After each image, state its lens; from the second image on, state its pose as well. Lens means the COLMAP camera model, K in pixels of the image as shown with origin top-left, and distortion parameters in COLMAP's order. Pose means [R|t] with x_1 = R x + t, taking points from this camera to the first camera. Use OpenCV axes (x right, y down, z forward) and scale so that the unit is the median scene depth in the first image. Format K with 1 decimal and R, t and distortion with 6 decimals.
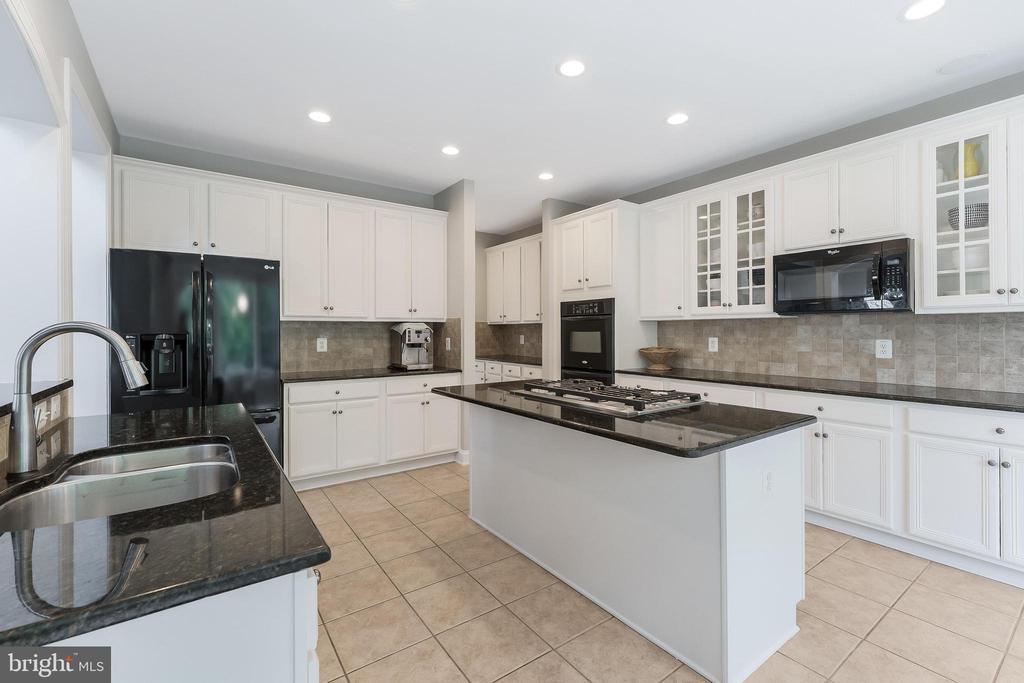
lens RADIAL K [[442.1, 0, 515.2], [0, 442.1, 330.8], [0, 0, 1]] dist [0.001789, -0.000049]
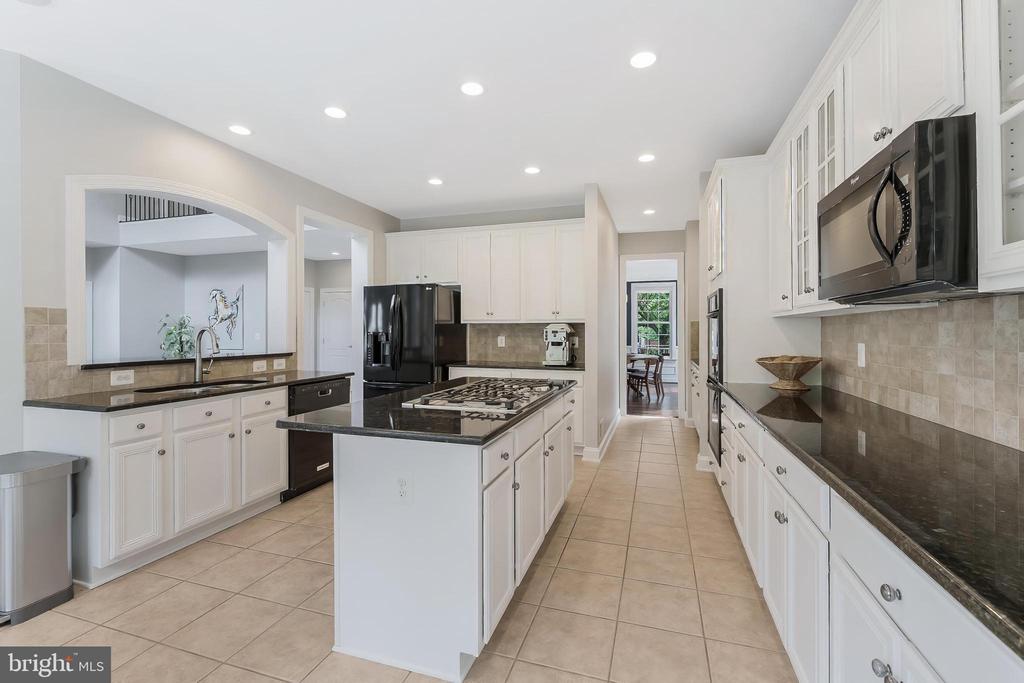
lens RADIAL K [[442.1, 0, 518.0], [0, 442.1, 334.6], [0, 0, 1]] dist [0.001789, -0.000049]
pose [[0.590090, 0.008649, -0.807291, 0.671486], [-0.001340, 0.999952, 0.009733, -0.001516], [0.807336, -0.004662, 0.590073, 0.280210]]
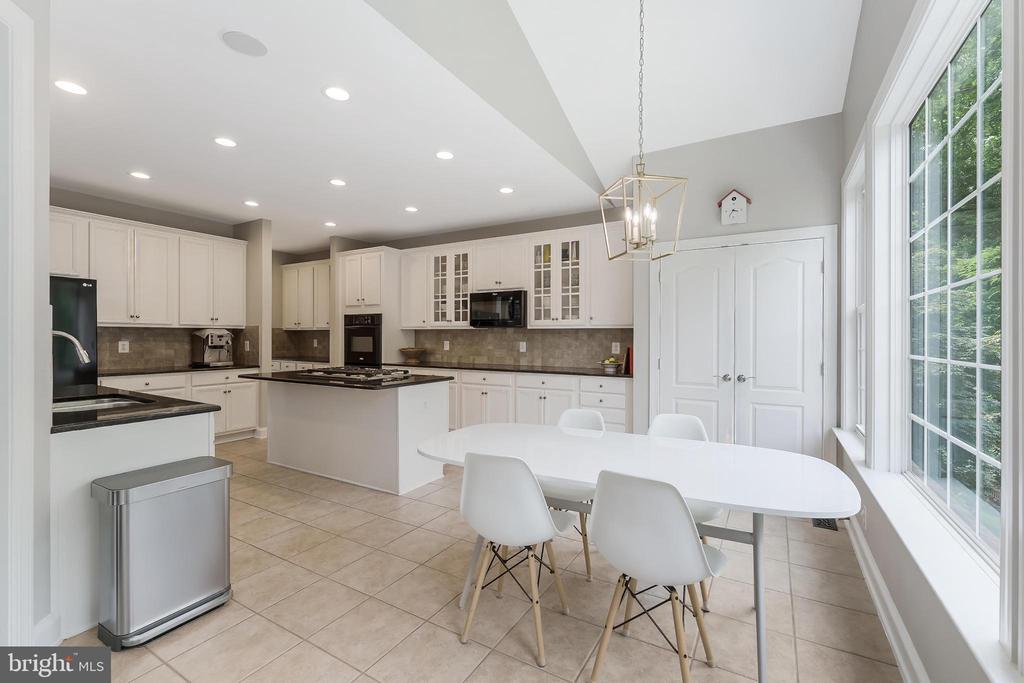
lens RADIAL K [[442.1, 0, 517.8], [0, 442.1, 338.2], [0, 0, 1]] dist [0.001789, -0.000049]
pose [[0.912533, 0.003767, 0.408986, 0.041643], [-0.006018, 0.999973, 0.004216, -0.002502], [-0.408959, -0.006309, 0.912531, -0.529566]]
